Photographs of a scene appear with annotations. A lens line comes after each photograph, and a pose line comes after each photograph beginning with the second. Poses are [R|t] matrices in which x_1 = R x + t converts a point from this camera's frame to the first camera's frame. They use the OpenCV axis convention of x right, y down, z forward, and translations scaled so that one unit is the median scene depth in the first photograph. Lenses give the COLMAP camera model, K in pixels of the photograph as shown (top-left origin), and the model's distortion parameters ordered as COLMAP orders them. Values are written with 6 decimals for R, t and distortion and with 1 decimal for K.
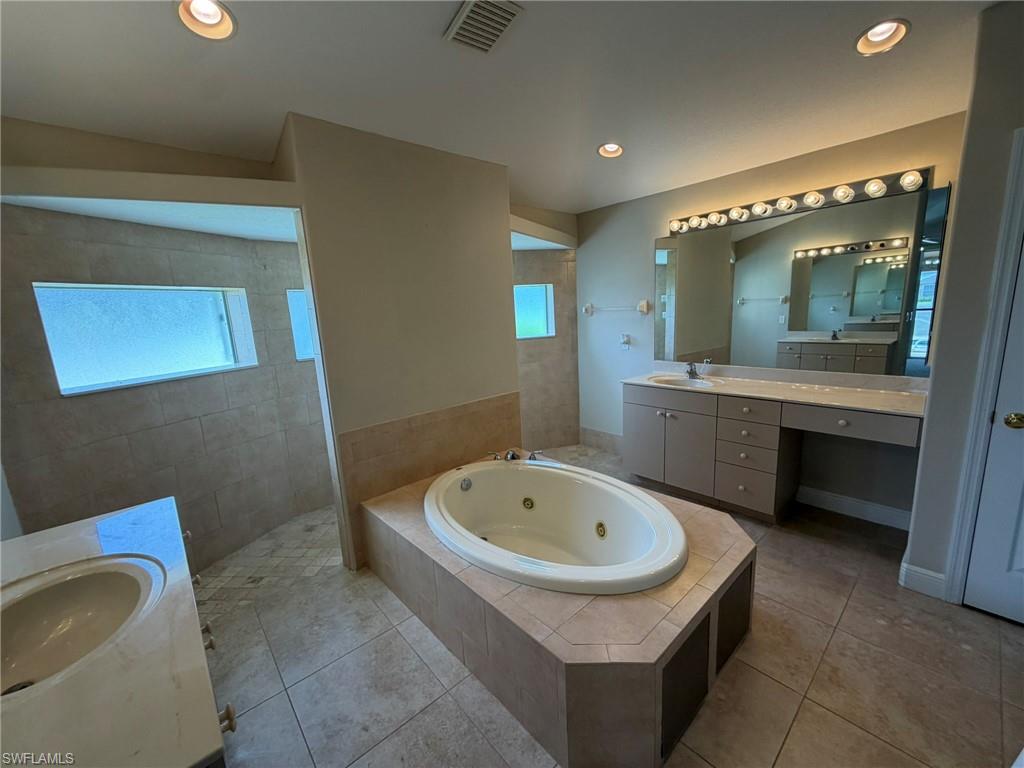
lens RADIAL K [[410.2, 0, 512.0], [0, 410.2, 384.0], [0, 0, 1]] dist [0.000201, 0.000037]
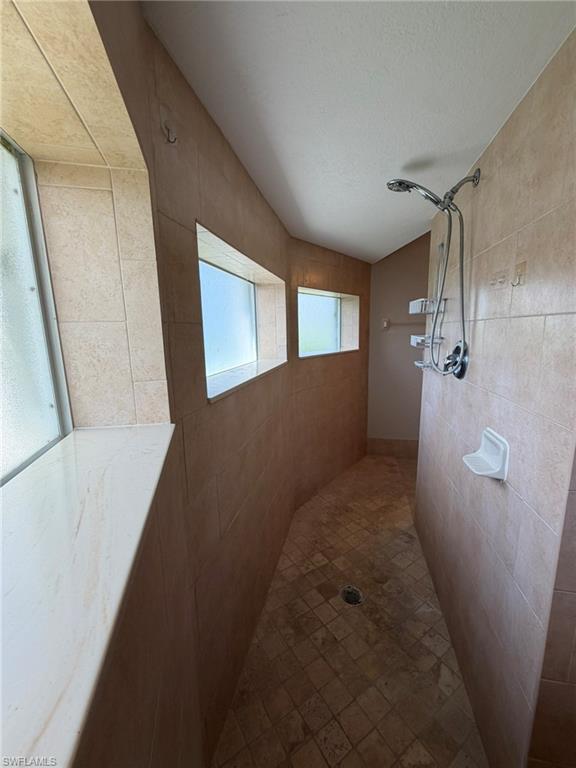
lens RADIAL K [[307.6, 0, 288.0], [0, 307.6, 384.0], [0, 0, 1]] dist [0.000201, 0.000037]
pose [[0.805623, -0.066871, 0.588642, -0.467144], [0.086321, 0.996255, -0.004963, -0.047938], [-0.586106, 0.054810, 0.808379, 0.505595]]
